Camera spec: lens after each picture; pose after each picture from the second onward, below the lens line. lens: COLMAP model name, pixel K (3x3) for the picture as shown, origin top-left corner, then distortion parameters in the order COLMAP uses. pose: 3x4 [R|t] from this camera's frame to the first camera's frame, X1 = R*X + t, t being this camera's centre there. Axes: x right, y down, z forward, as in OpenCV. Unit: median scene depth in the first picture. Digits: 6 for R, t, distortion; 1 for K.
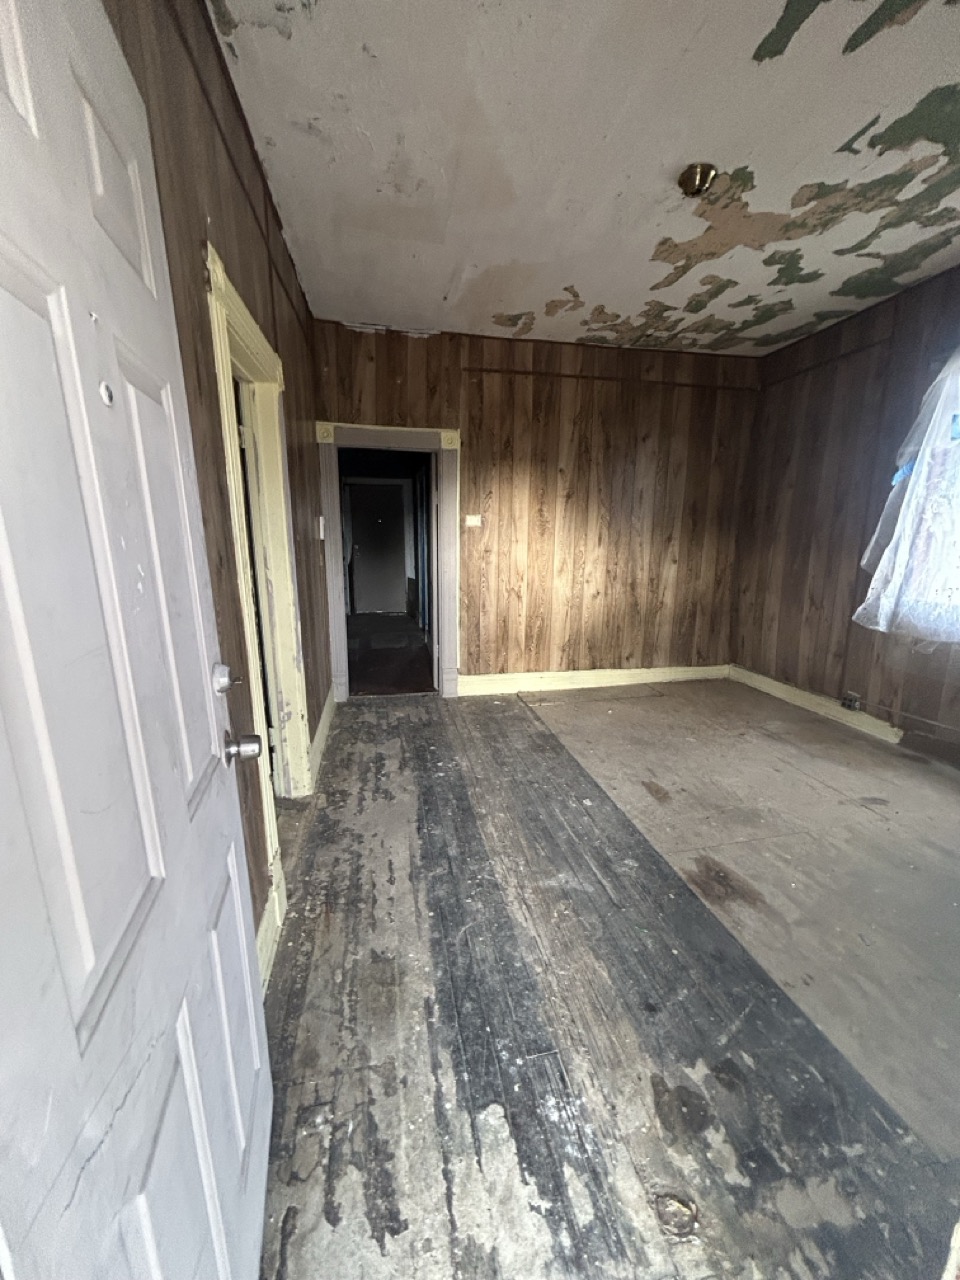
lens RADIAL K [[521.5, 0, 485.6], [0, 521.5, 641.9], [0, 0, 1]] dist [-0.005603, 0.003574]
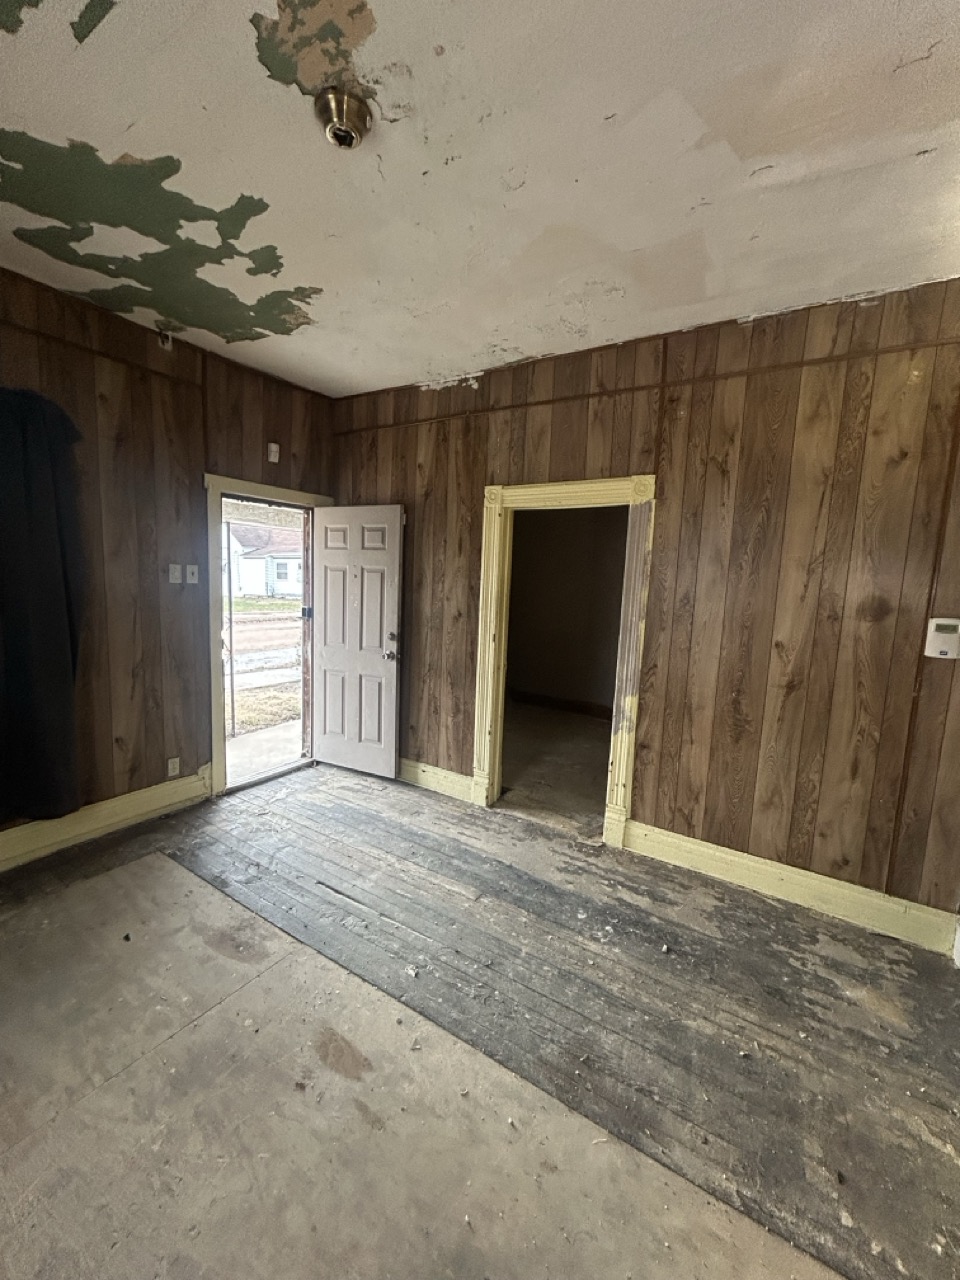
lens RADIAL K [[521.5, 0, 487.5], [0, 521.5, 634.8], [0, 0, 1]] dist [-0.005603, 0.003574]
pose [[-0.680883, 0.071038, -0.728939, 0.494595], [-0.187019, 0.945425, 0.266825, -0.304268], [0.708112, 0.318002, -0.630438, 1.073725]]
